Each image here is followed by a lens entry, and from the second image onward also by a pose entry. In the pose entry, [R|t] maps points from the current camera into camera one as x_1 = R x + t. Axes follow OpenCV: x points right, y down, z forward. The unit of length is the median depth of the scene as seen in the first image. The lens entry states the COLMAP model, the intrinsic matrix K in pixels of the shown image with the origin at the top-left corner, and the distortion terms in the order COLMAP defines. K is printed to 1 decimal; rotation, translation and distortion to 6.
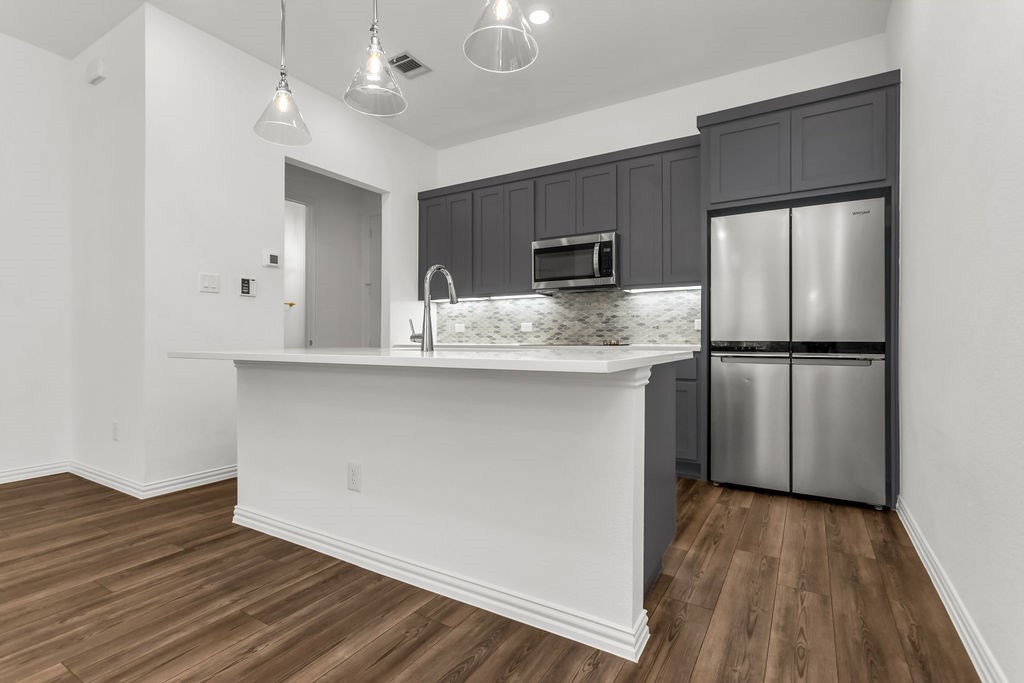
lens RADIAL K [[489.4, 0, 511.3], [0, 489.4, 341.1], [0, 0, 1]] dist [0.001324, -0.000024]
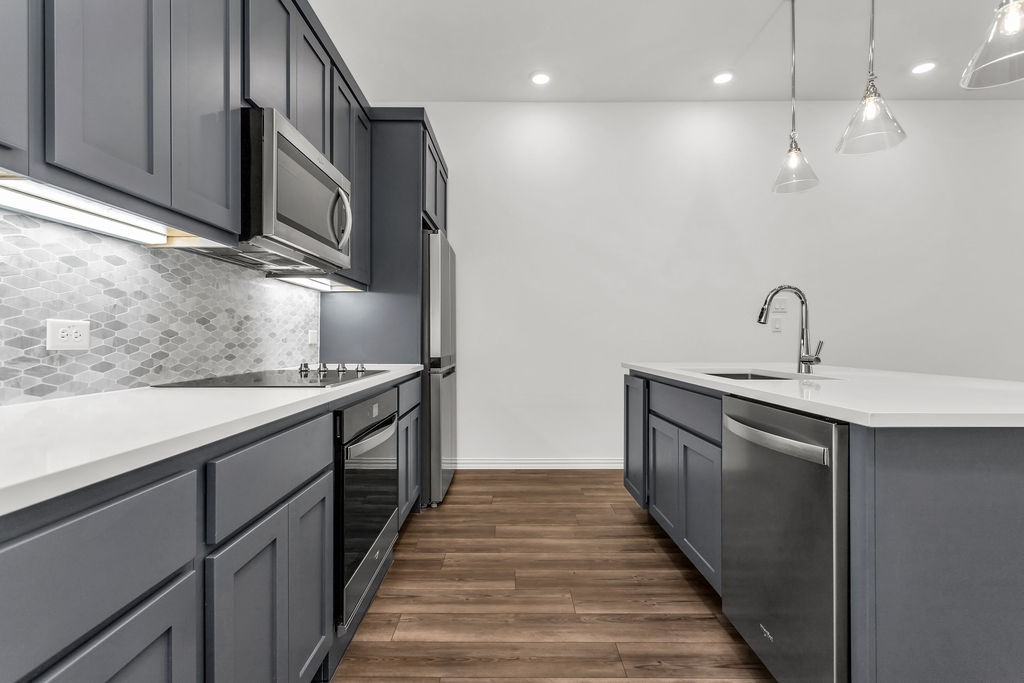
lens RADIAL K [[489.4, 0, 511.2], [0, 489.4, 338.0], [0, 0, 1]] dist [0.001324, -0.000024]
pose [[-0.527010, 0.002088, 0.849856, -0.340638], [0.002556, 0.999996, -0.000872, -0.026769], [-0.849855, 0.001713, -0.527013, 0.969138]]
